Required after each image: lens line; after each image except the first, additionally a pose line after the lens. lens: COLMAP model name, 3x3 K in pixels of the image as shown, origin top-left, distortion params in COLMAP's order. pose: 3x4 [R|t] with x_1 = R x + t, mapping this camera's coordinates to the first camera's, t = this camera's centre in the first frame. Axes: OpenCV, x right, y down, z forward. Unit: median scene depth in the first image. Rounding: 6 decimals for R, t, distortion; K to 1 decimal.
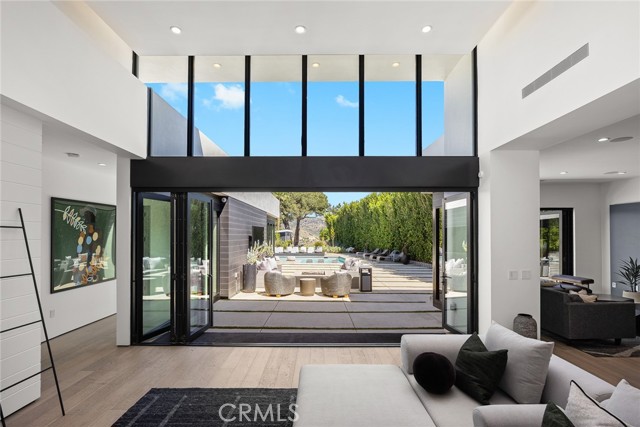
lens RADIAL K [[302.3, 0, 317.6], [0, 302.3, 233.3], [0, 0, 1]] dist [-0.011613, -0.000146]
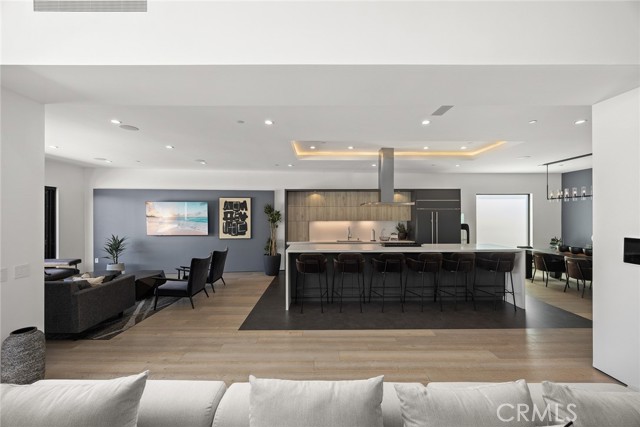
lens RADIAL K [[246.8, 0, 320.0], [0, 246.8, 213.5], [0, 0, 1]] dist [-0.001195, -0.000163]
pose [[-0.008534, 0.012045, 0.999891, 0.049148], [-0.005411, 0.999912, -0.012092, 0.003113], [-0.999949, -0.005514, -0.008468, 0.137264]]
